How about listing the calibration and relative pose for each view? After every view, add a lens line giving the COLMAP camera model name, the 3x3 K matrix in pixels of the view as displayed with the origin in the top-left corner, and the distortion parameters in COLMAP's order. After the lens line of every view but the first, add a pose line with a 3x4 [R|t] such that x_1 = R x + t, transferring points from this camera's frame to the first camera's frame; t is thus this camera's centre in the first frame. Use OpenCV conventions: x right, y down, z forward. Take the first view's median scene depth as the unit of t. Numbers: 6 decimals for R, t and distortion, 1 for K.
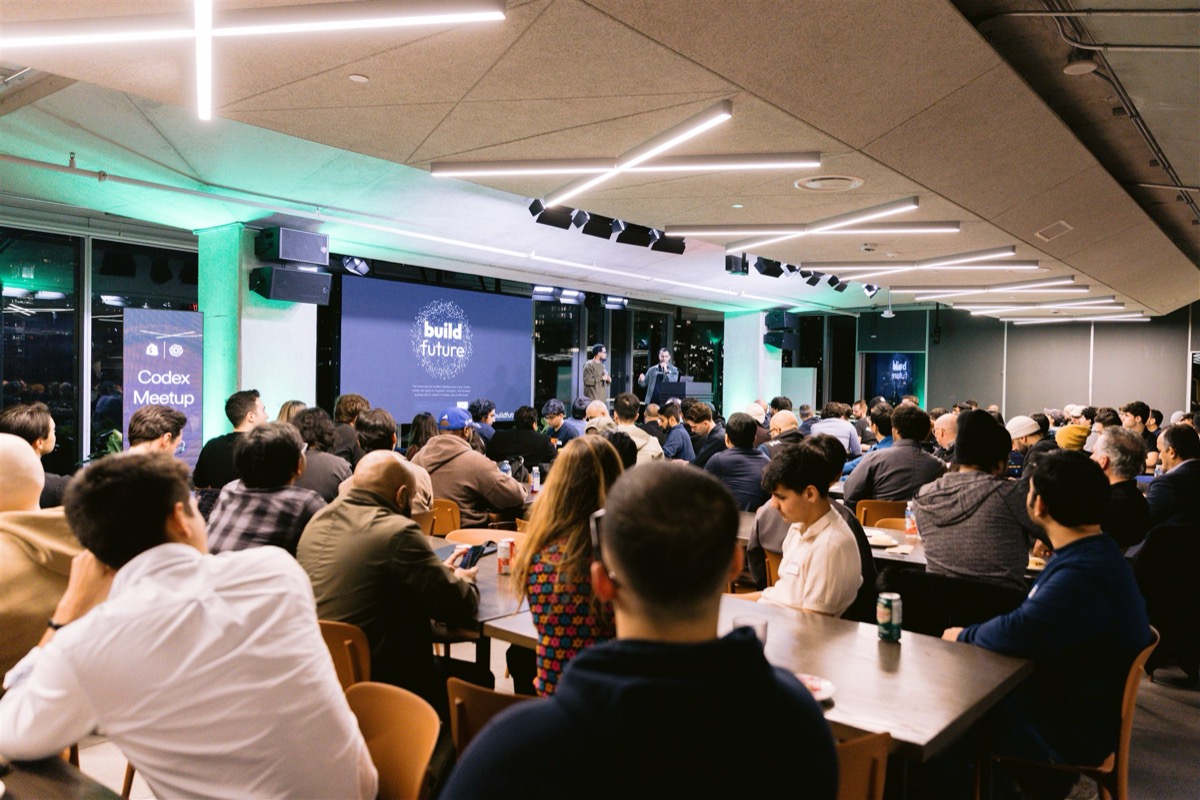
lens RADIAL K [[891.7, 0, 638.7], [0, 891.7, 403.2], [0, 0, 1]] dist [0.039304, -0.000998]
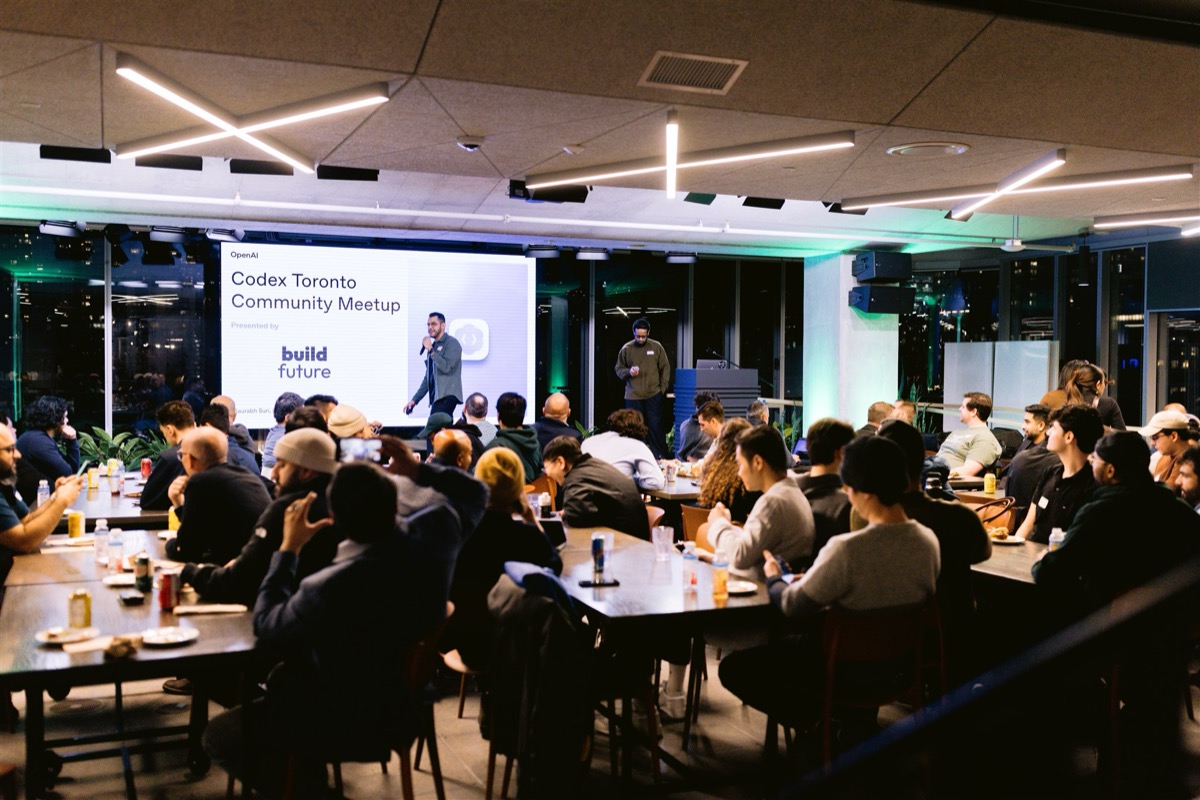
lens RADIAL K [[1177.4, 0, 596.3], [0, 1177.4, 398.7], [0, 0, 1]] dist [0.025045, -0.005935]
pose [[0.867727, -0.000686, -0.497040, 0.585779], [0.001830, 0.999997, 0.001815, -0.004994], [0.497037, -0.002484, 0.867726, 0.292423]]
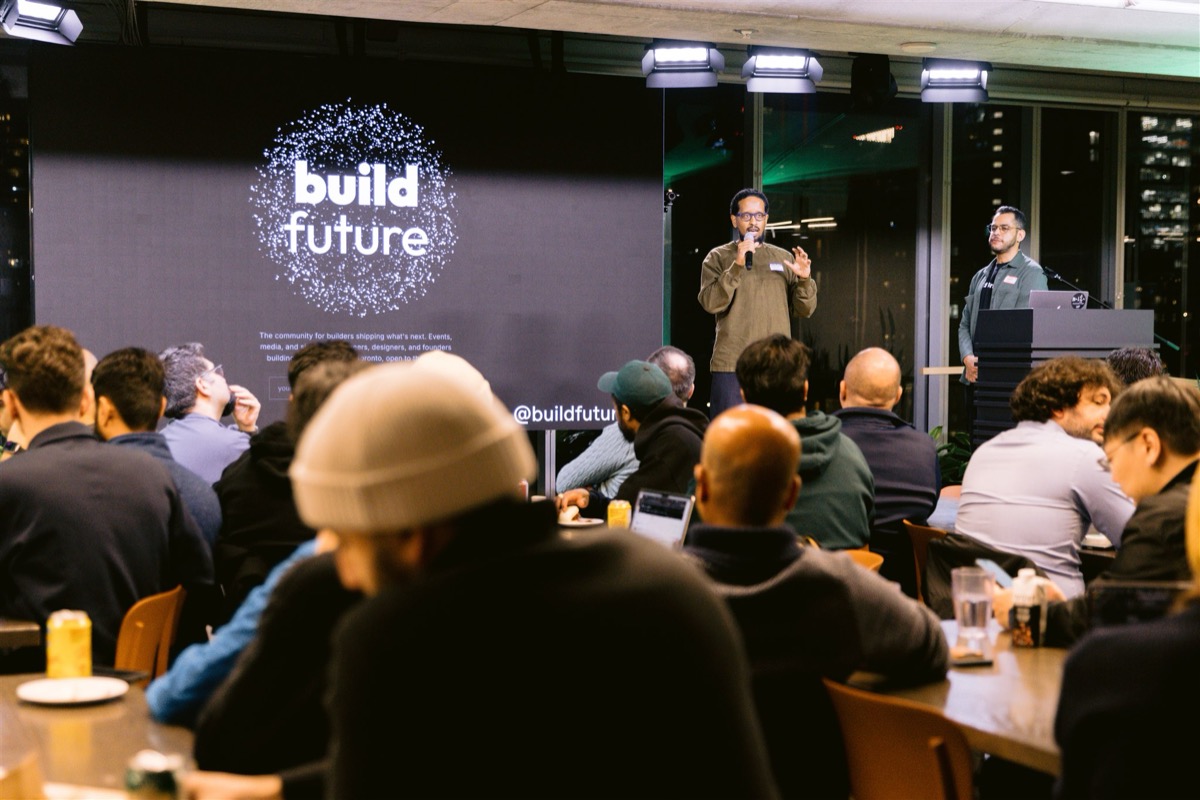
lens RADIAL K [[2007.1, 0, 628.8], [0, 2007.1, 451.7], [0, 0, 1]] dist [0.009088, 0.026833]
pose [[0.874424, 0.007949, -0.485097, 0.378912], [0.004526, 0.999689, 0.024540, 0.012648], [0.485142, -0.023654, 0.874116, 0.432136]]
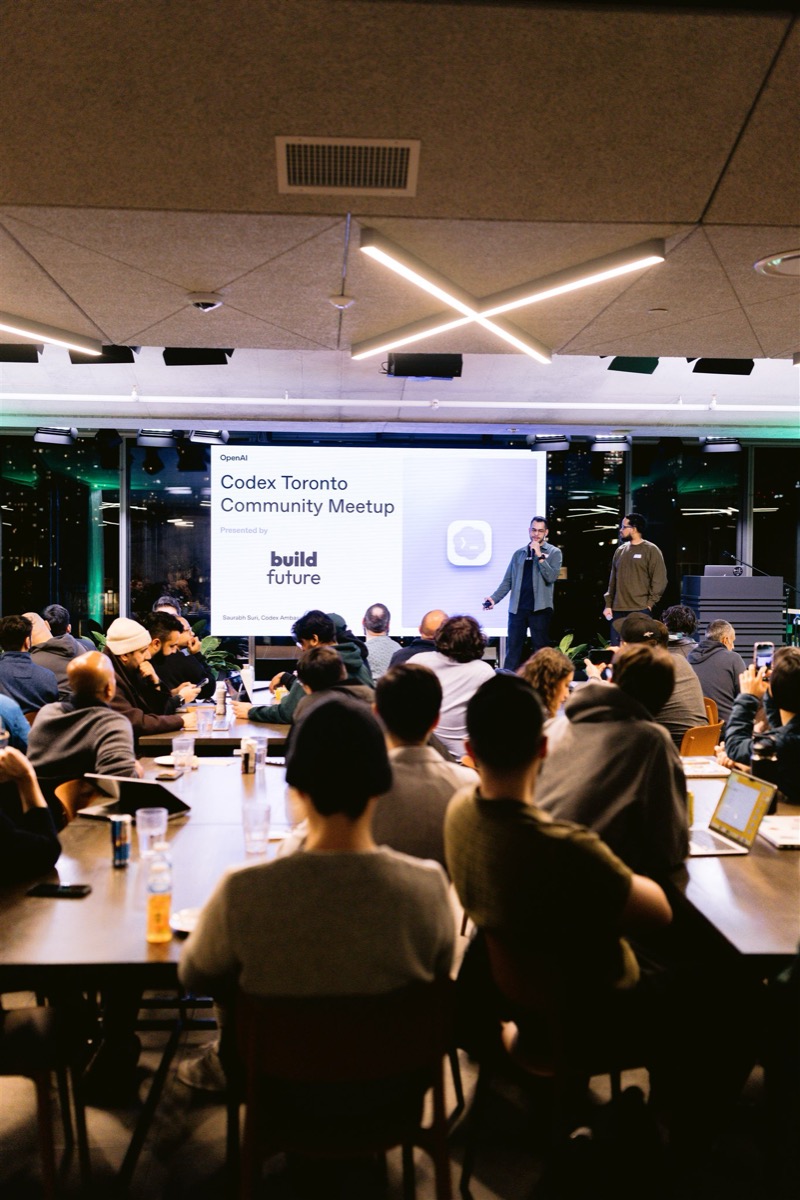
lens RADIAL K [[1150.8, 0, 394.6], [0, 1150.8, 596.7], [0, 0, 1]] dist [0.030051, -0.008658]
pose [[0.657875, 0.003737, -0.753118, 0.649004], [-0.007311, 0.999972, -0.001425, -0.011804], [0.753092, 0.006444, 0.657884, 0.540860]]
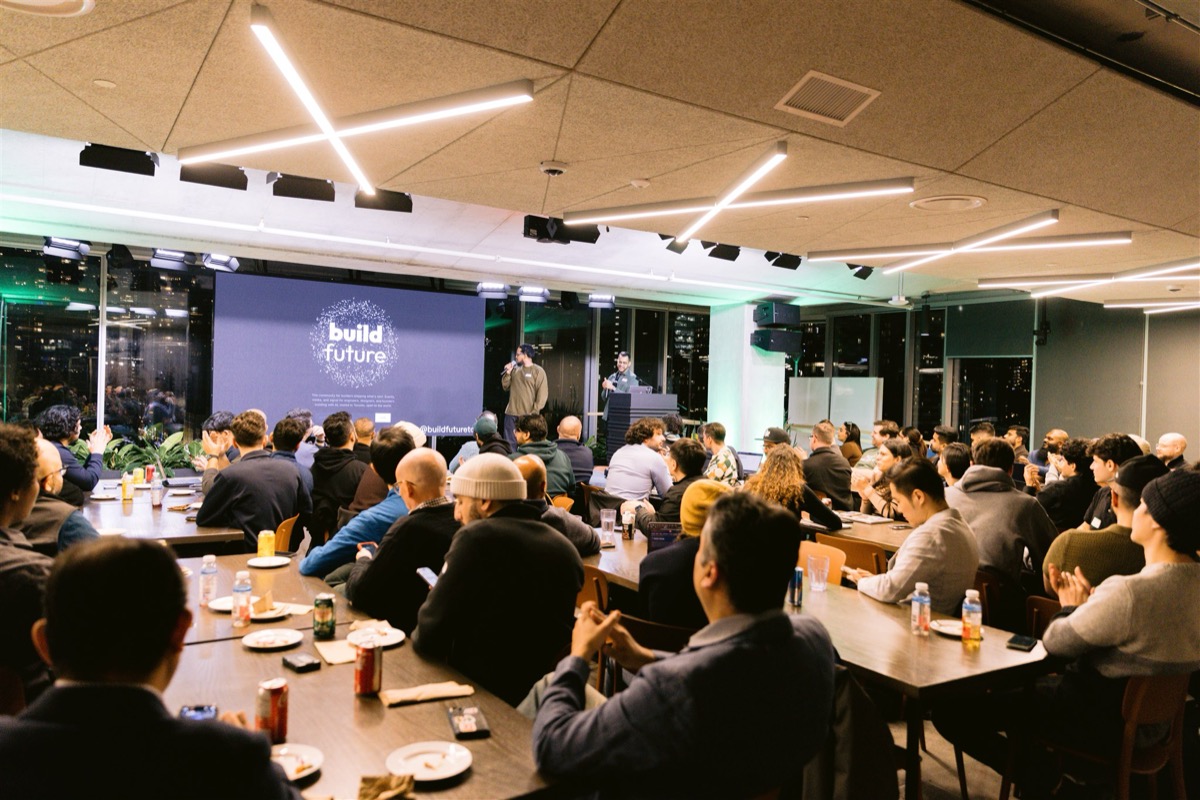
lens RADIAL K [[852.7, 0, 596.3], [0, 852.7, 402.2], [0, 0, 1]] dist [0.024569, -0.003981]
pose [[0.939959, 0.010612, -0.341123, 0.396222], [-0.016276, 0.999773, -0.013744, -0.006323], [0.340900, 0.018471, 0.939918, 0.376186]]
